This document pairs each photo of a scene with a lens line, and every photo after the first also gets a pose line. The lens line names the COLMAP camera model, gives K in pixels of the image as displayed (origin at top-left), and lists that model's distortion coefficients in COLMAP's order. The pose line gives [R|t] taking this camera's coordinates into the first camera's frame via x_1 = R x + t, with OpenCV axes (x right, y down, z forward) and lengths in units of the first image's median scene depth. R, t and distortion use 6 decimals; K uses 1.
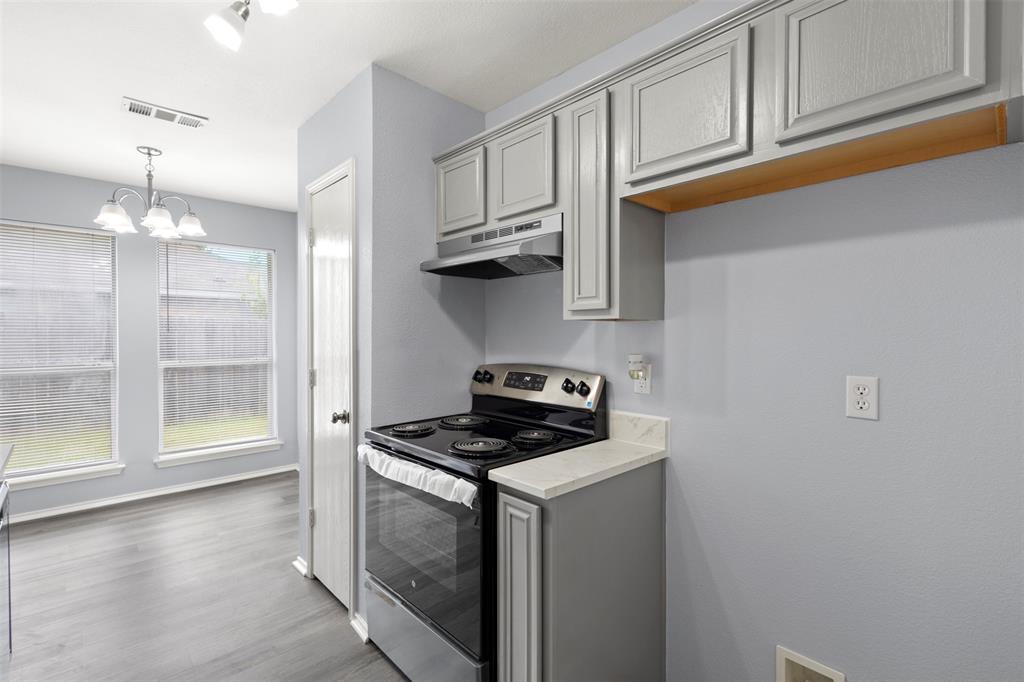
lens RADIAL K [[470.5, 0, 514.0], [0, 470.5, 340.3], [0, 0, 1]] dist [0.005037, -0.000046]
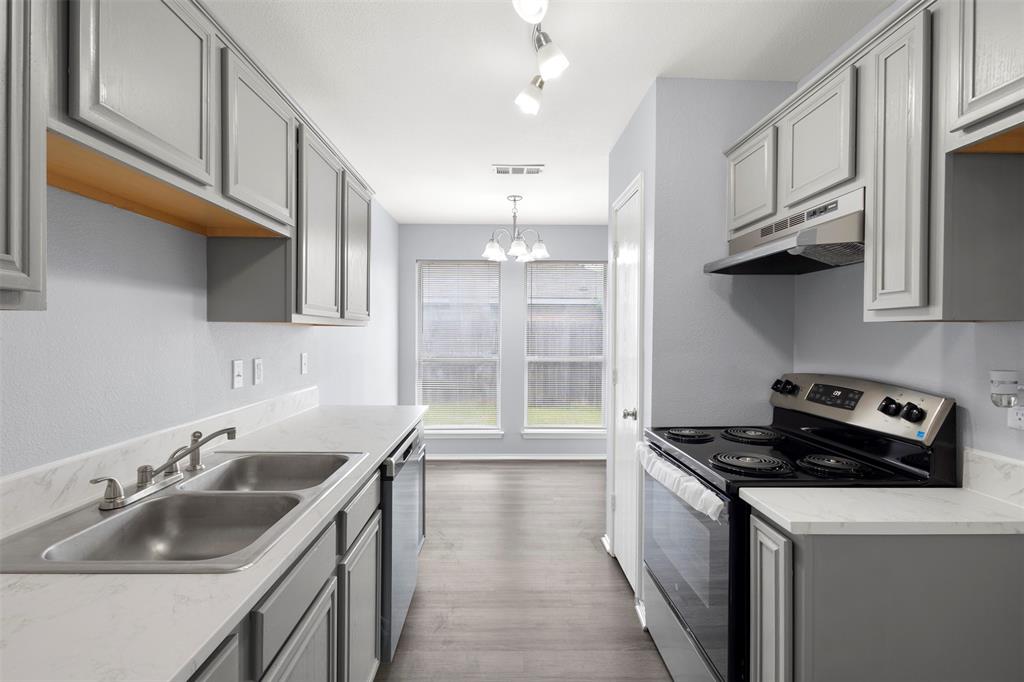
lens RADIAL K [[470.5, 0, 503.7], [0, 470.5, 340.1], [0, 0, 1]] dist [0.005037, -0.000046]
pose [[0.738348, 0.011523, -0.674322, 0.152413], [-0.013099, 0.999910, 0.002743, -0.005689], [0.674293, 0.006808, 0.738433, 0.004886]]
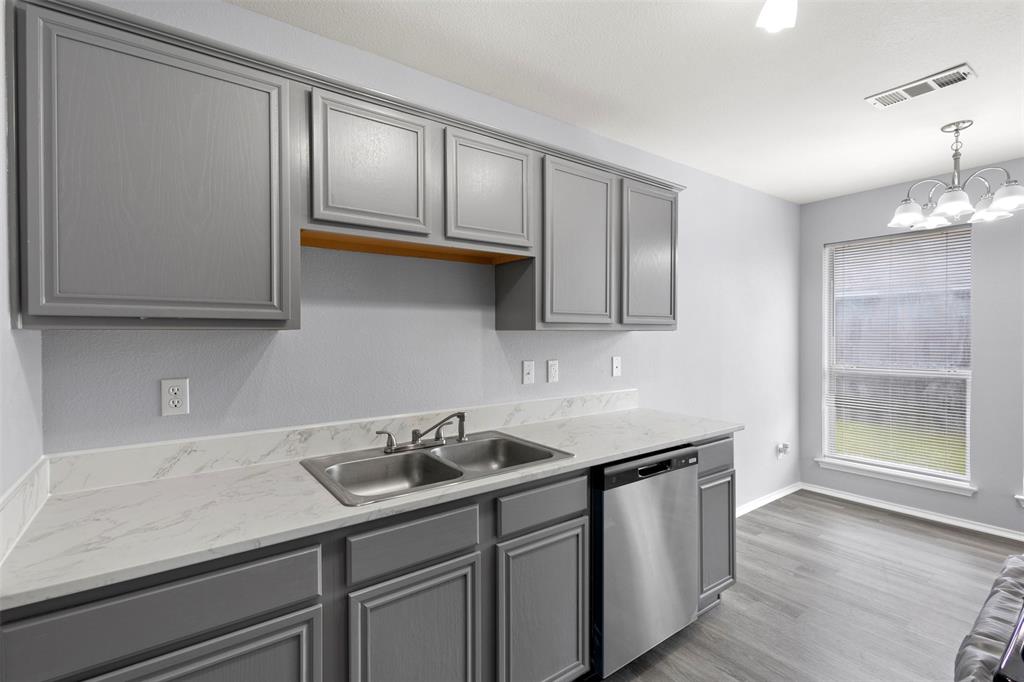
lens RADIAL K [[451.3, 0, 481.5], [0, 451.3, 339.2], [0, 0, 1]] dist [-0.008700, -0.000754]
pose [[-0.150670, 0.005356, -0.988570, 0.238060], [-0.009157, 0.999935, 0.006814, -0.016495], [0.988542, 0.010079, -0.150611, 0.401579]]
